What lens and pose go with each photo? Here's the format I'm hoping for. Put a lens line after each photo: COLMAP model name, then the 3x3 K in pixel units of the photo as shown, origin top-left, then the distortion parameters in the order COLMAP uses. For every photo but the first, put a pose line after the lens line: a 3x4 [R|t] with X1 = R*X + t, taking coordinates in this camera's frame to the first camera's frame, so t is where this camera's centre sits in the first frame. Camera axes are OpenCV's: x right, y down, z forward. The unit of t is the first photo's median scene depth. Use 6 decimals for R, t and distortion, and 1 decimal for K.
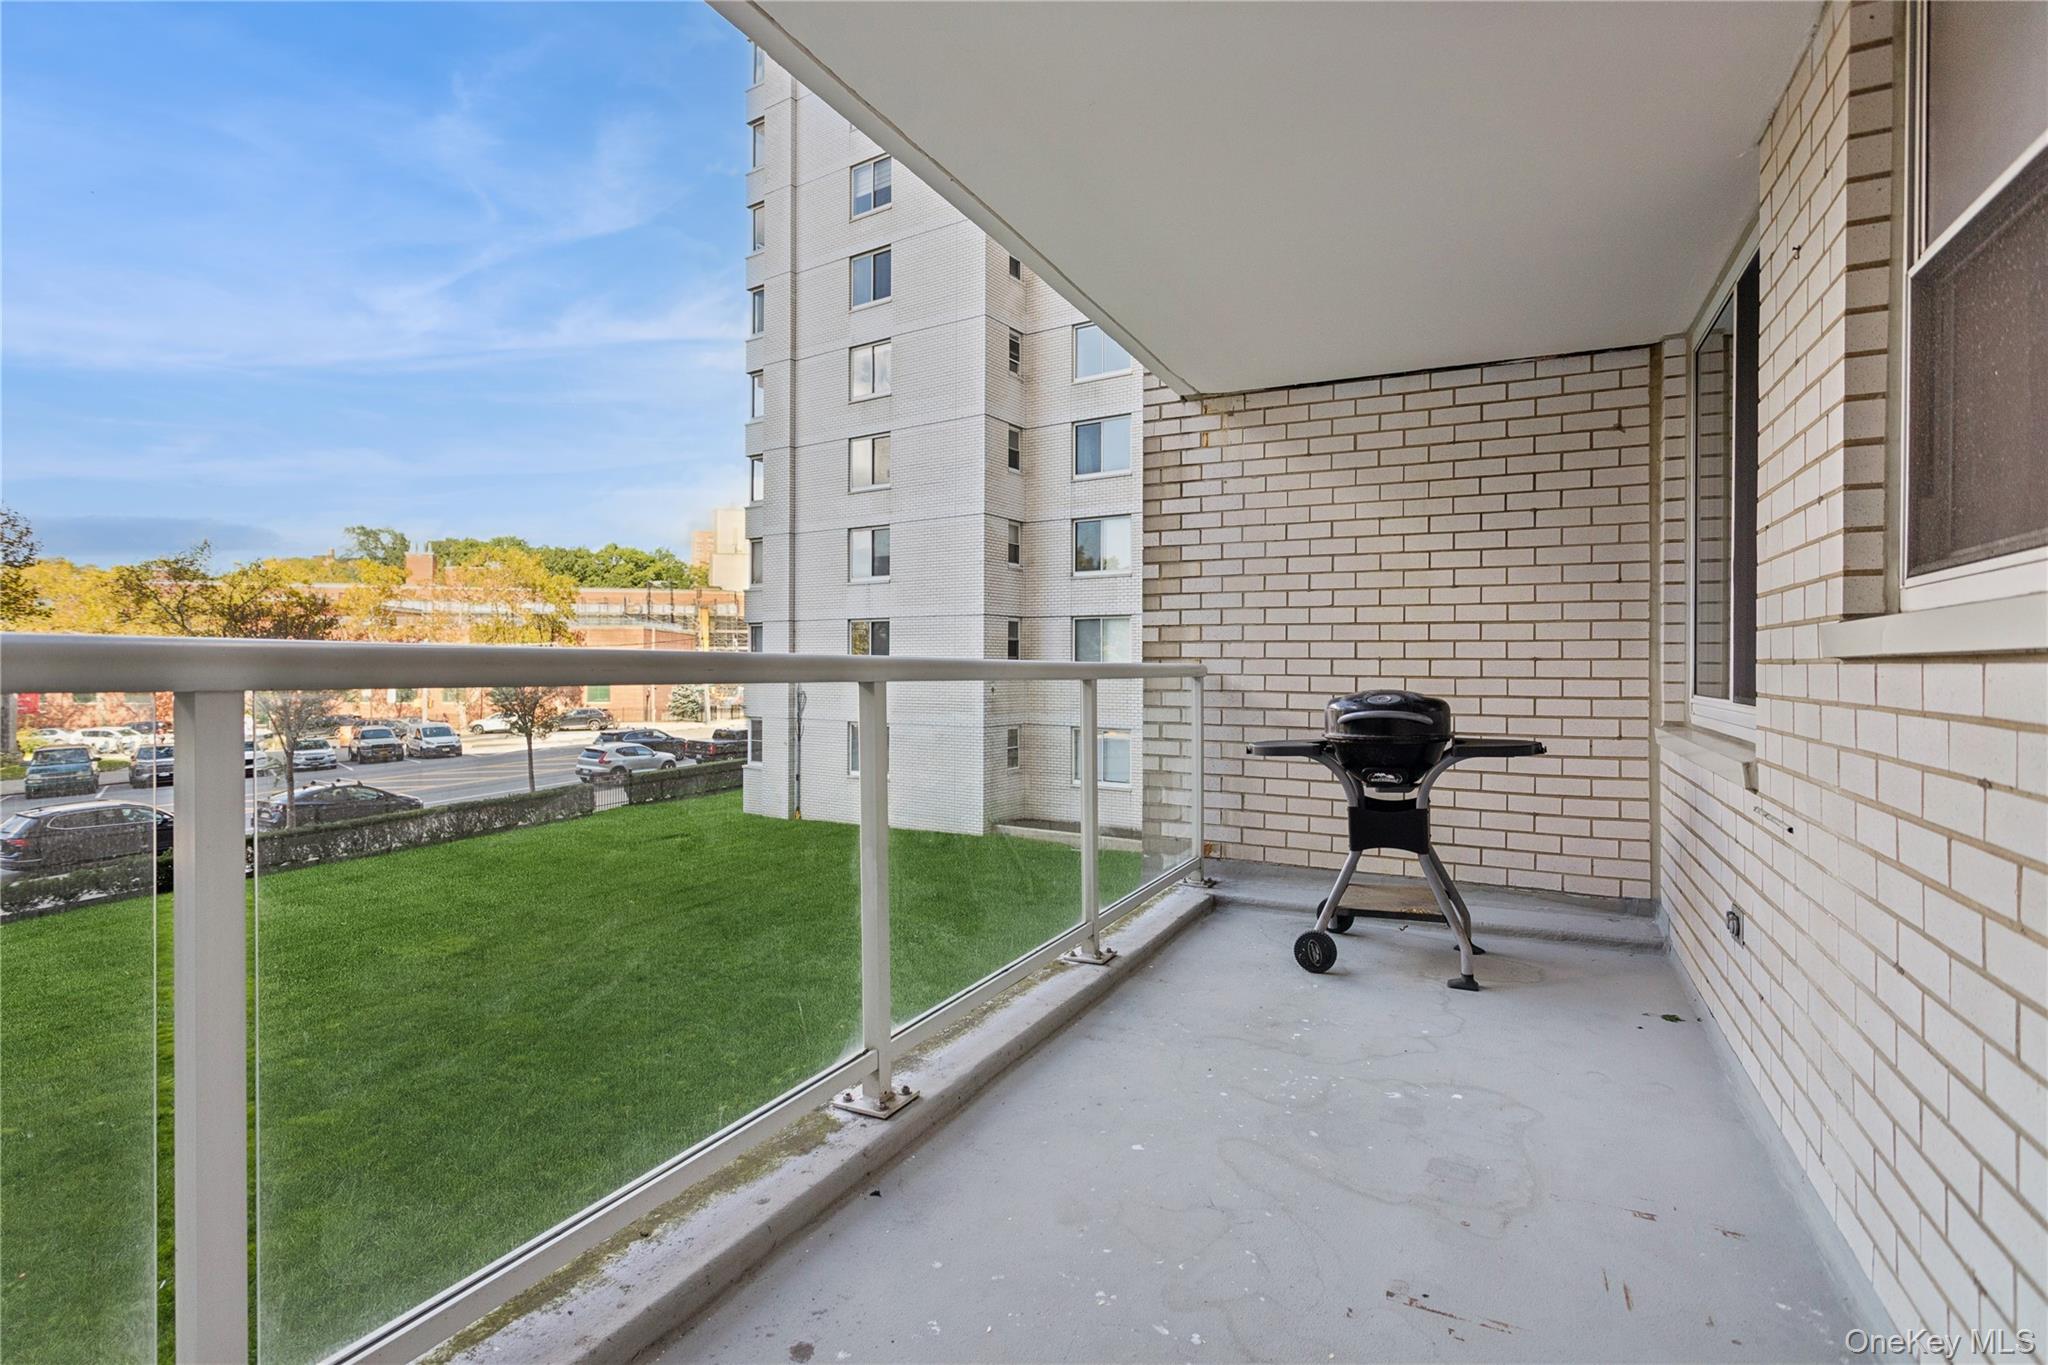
lens RADIAL K [[970.6, 0, 1024.4], [0, 970.6, 671.9], [0, 0, 1]] dist [0.003608, -0.000120]
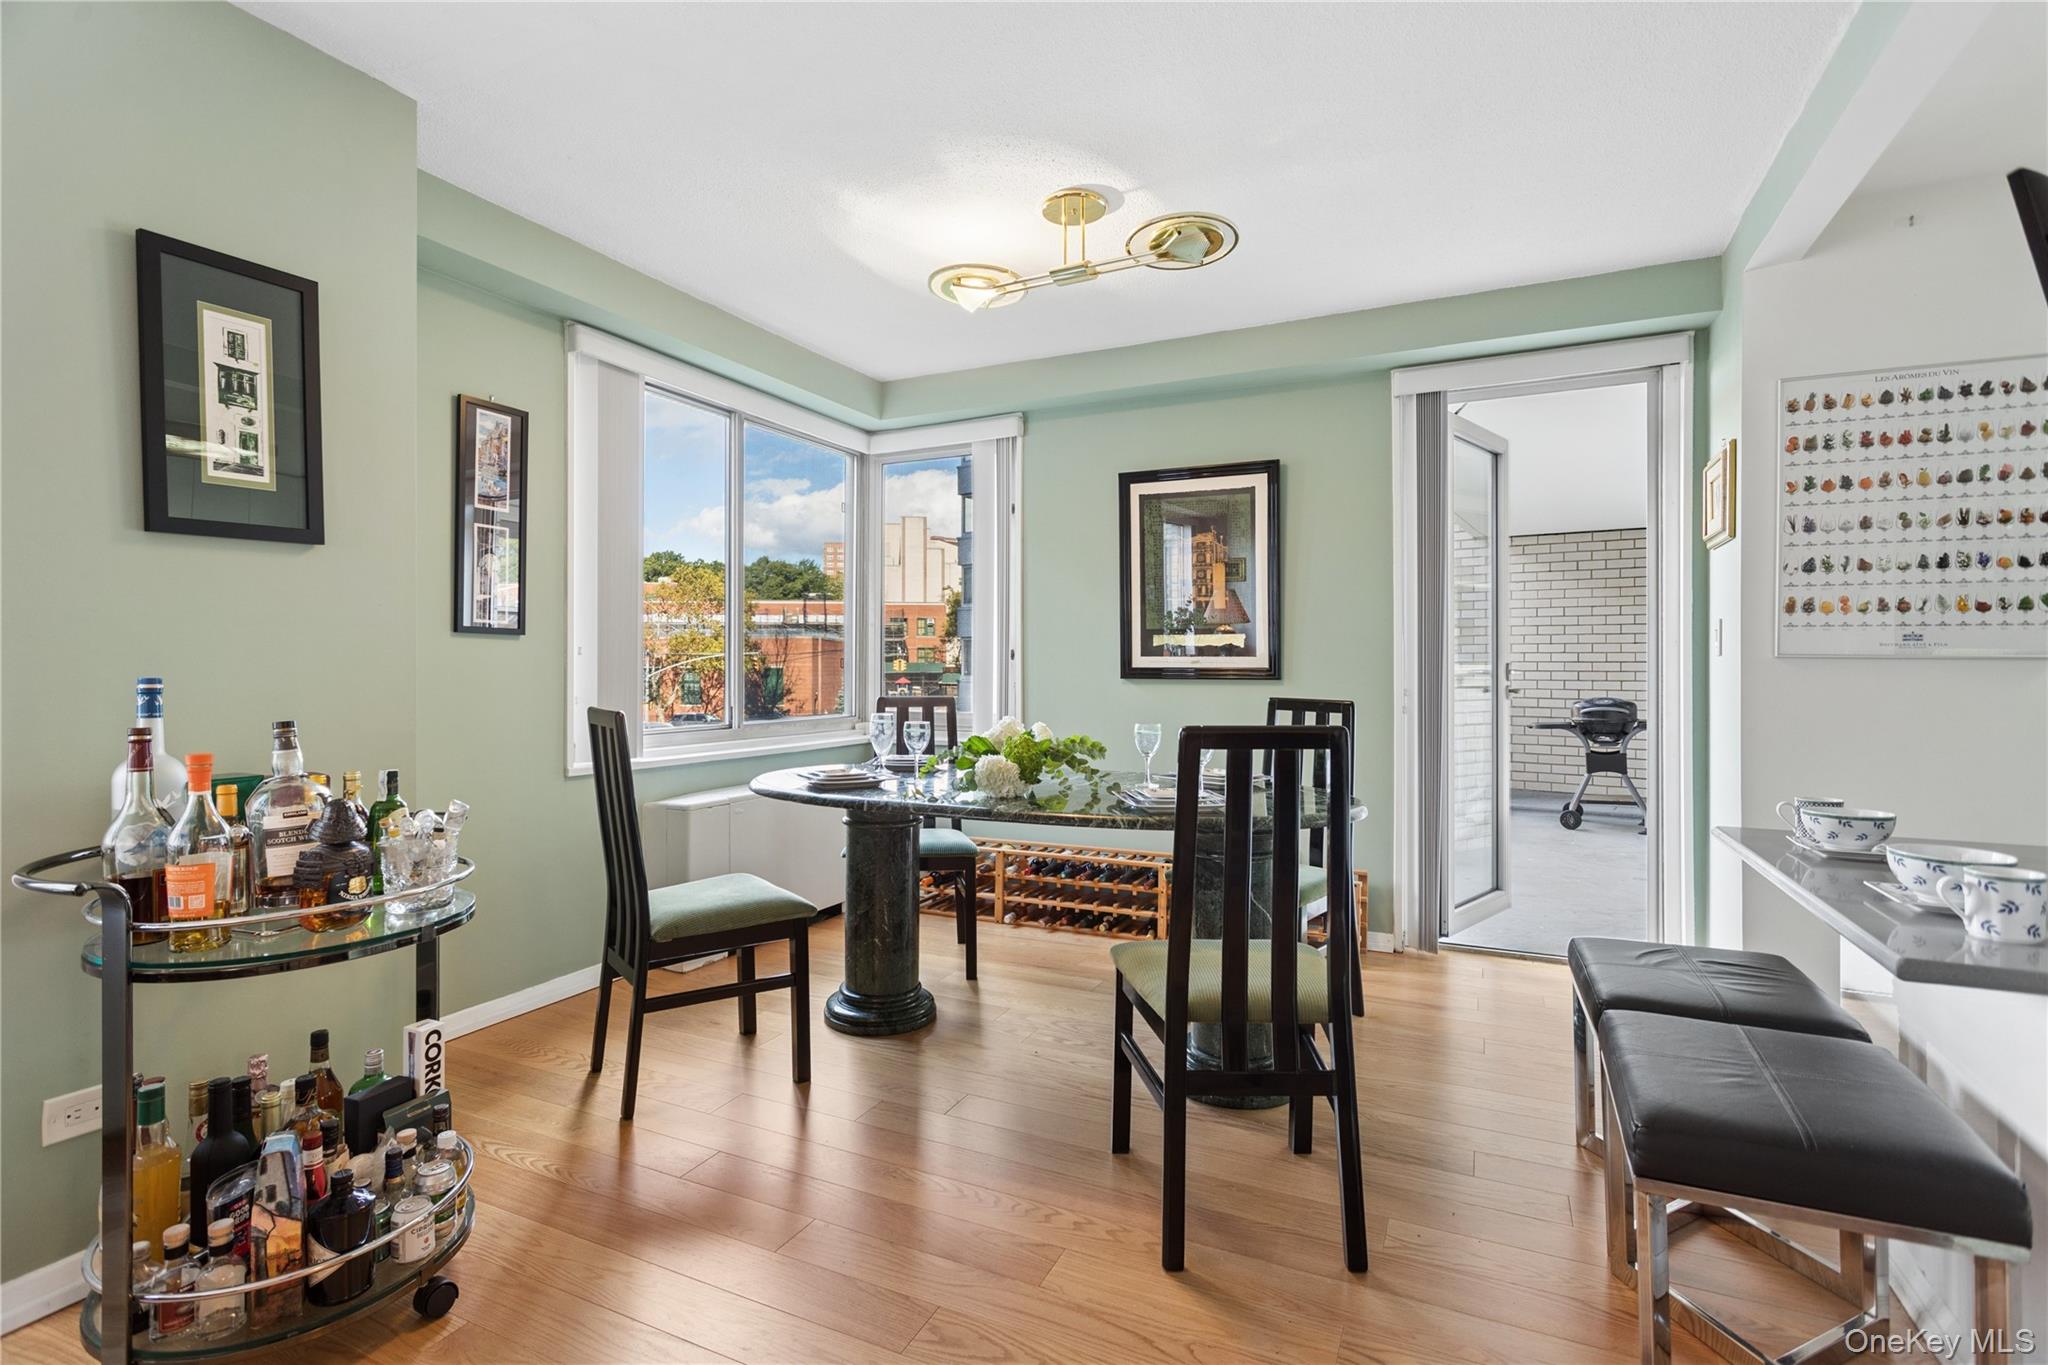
lens RADIAL K [[970.6, 0, 1018.9], [0, 970.6, 668.4], [0, 0, 1]] dist [0.003608, -0.000120]
pose [[0.993494, 0.002566, -0.113858, -0.607494], [-0.003575, 0.999956, -0.008652, -0.020345], [0.113831, 0.009002, 0.993459, -1.158462]]
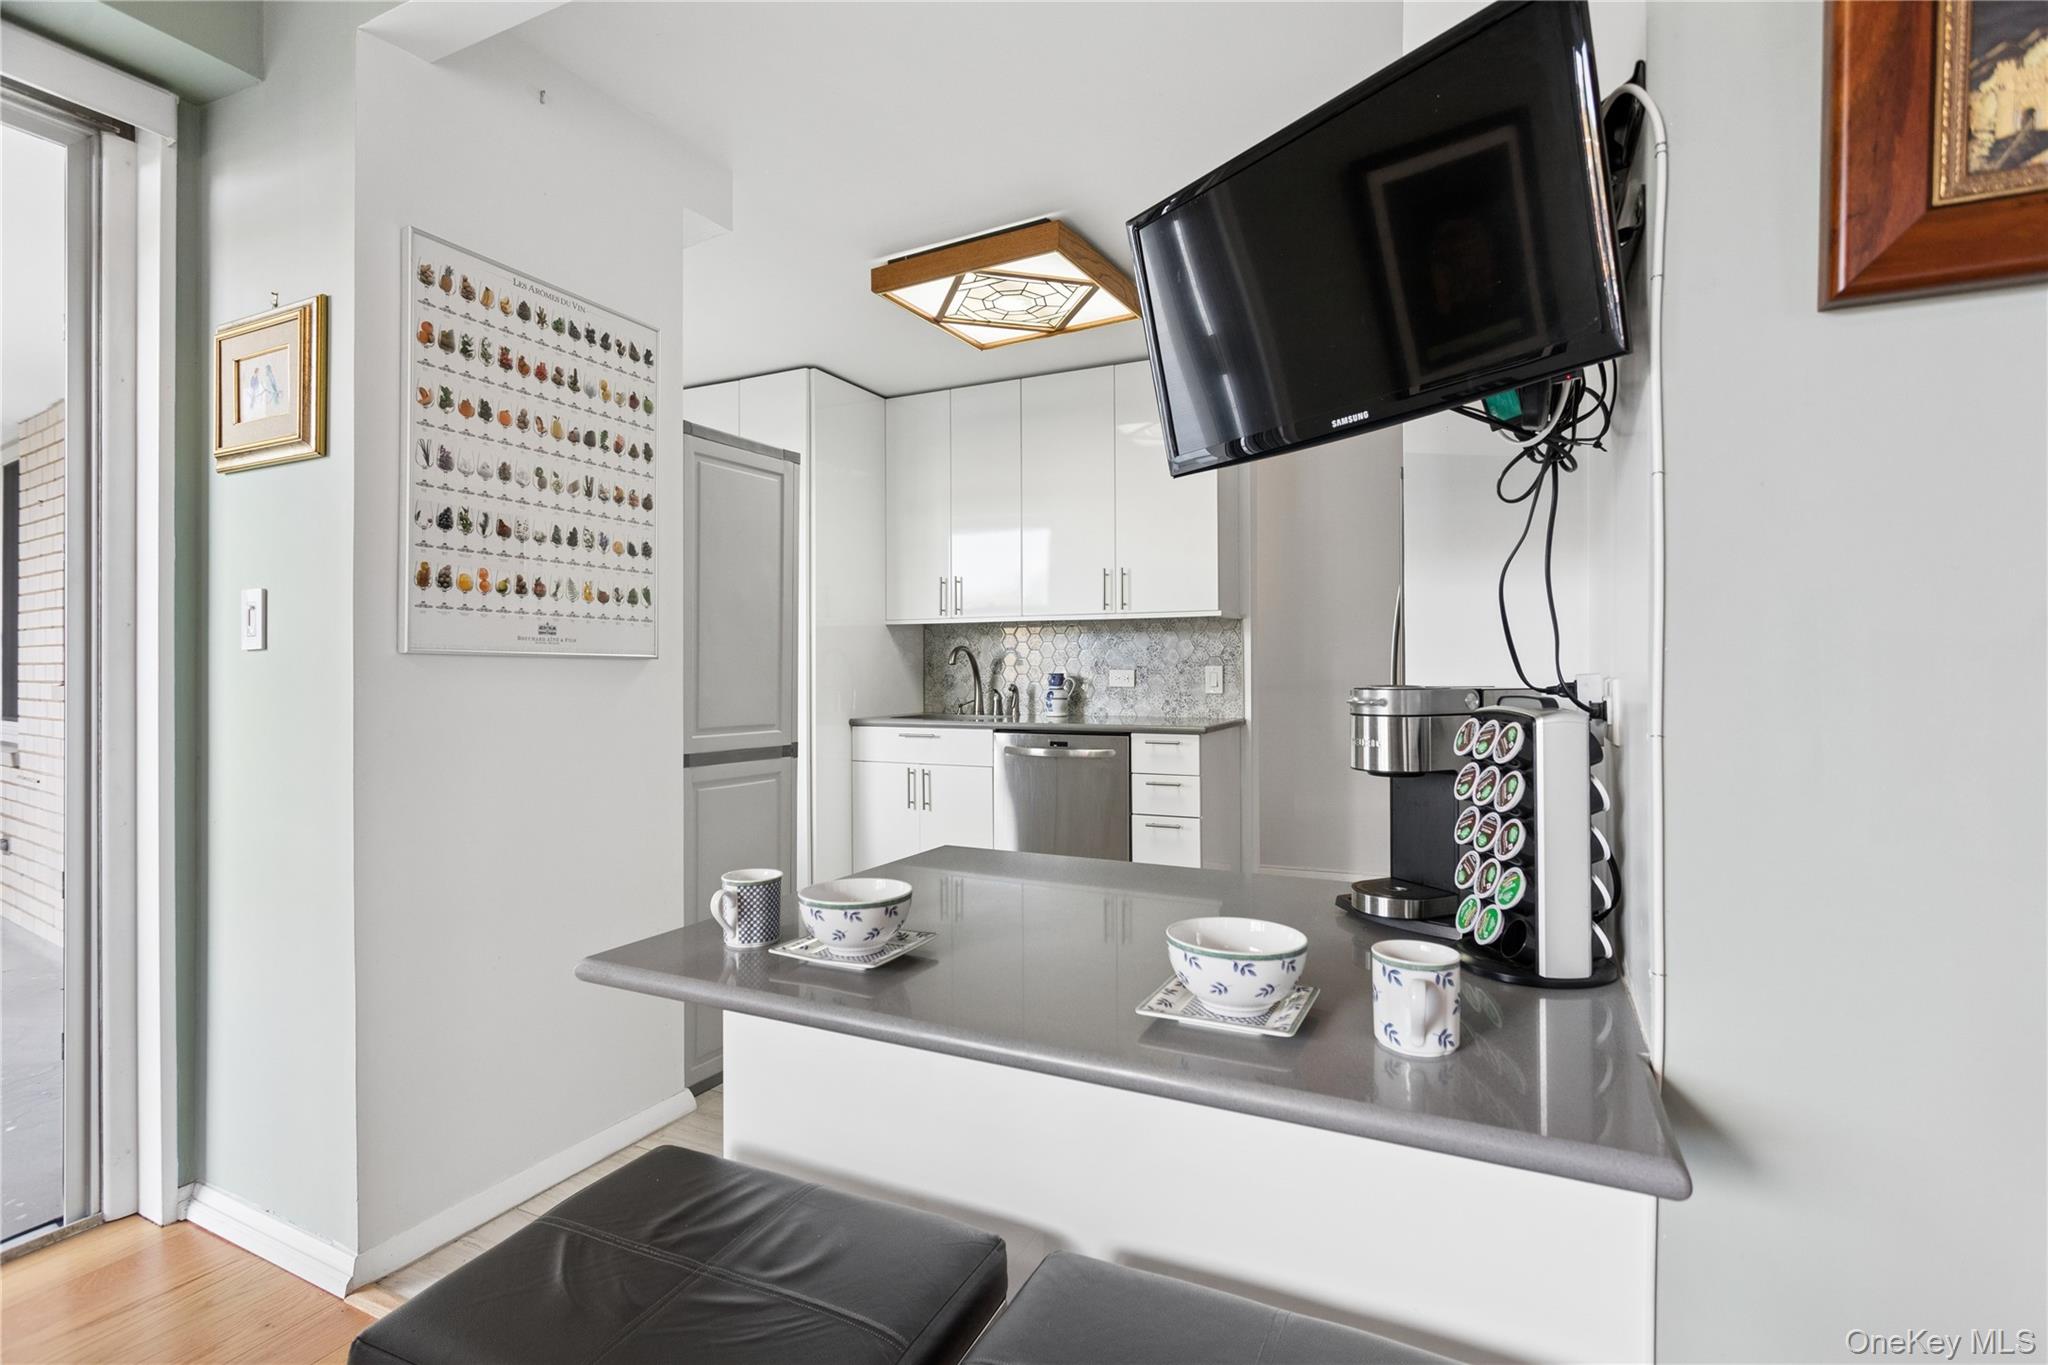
lens RADIAL K [[970.6, 0, 999.3], [0, 970.6, 654.2], [0, 0, 1]] dist [0.003608, -0.000120]
pose [[0.137452, 0.015313, 0.990390, -0.554292], [0.009107, 0.999819, -0.016723, -0.025986], [-0.990467, 0.011318, 0.137287, -0.738276]]
